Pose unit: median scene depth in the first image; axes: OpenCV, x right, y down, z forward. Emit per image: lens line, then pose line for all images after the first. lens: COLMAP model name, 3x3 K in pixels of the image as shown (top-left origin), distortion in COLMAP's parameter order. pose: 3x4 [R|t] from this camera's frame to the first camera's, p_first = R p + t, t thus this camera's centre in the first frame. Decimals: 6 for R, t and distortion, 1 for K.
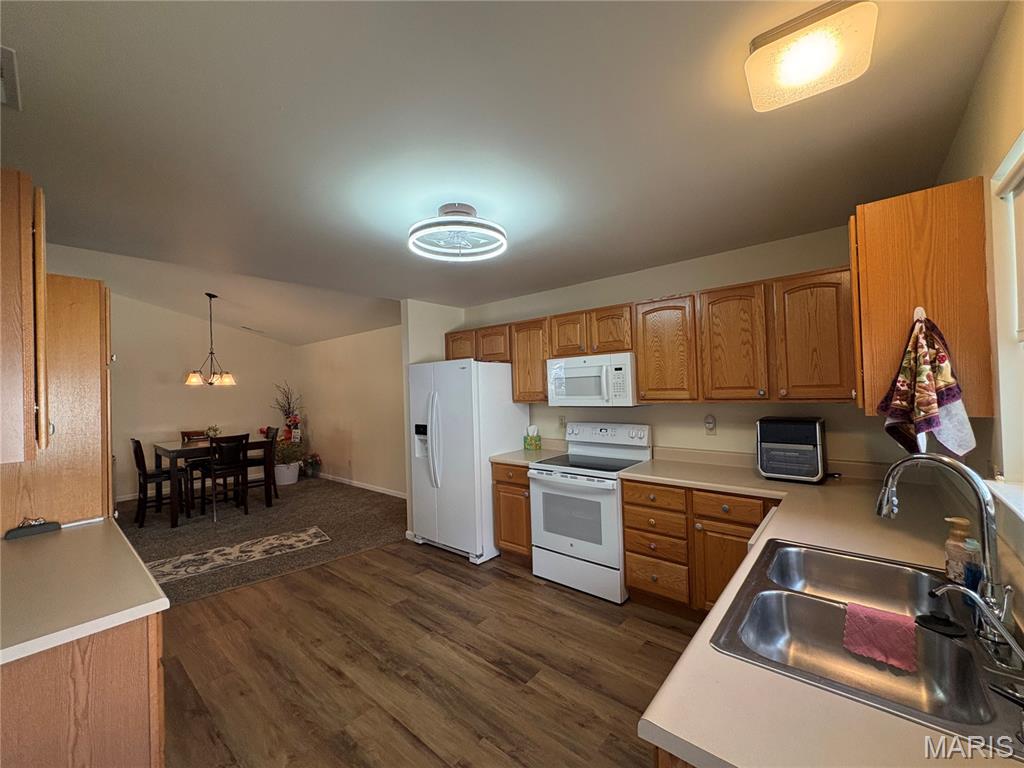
lens RADIAL K [[408.9, 0, 514.2], [0, 408.9, 382.2], [0, 0, 1]] dist [0.002194, 0.000462]
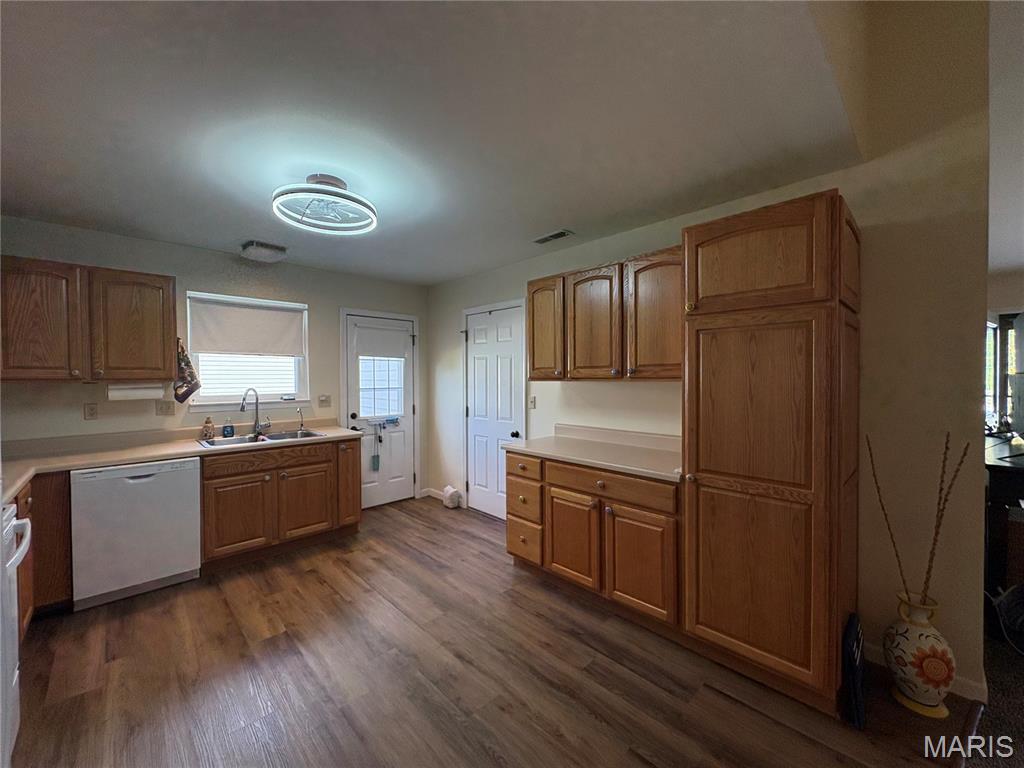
lens RADIAL K [[408.9, 0, 514.2], [0, 408.9, 382.2], [0, 0, 1]] dist [0.002194, 0.000462]
pose [[-0.994759, 0.033548, 0.096586, -0.447078], [0.033920, 0.999422, 0.002211, 0.060908], [-0.096456, 0.005475, -0.995322, 1.290590]]
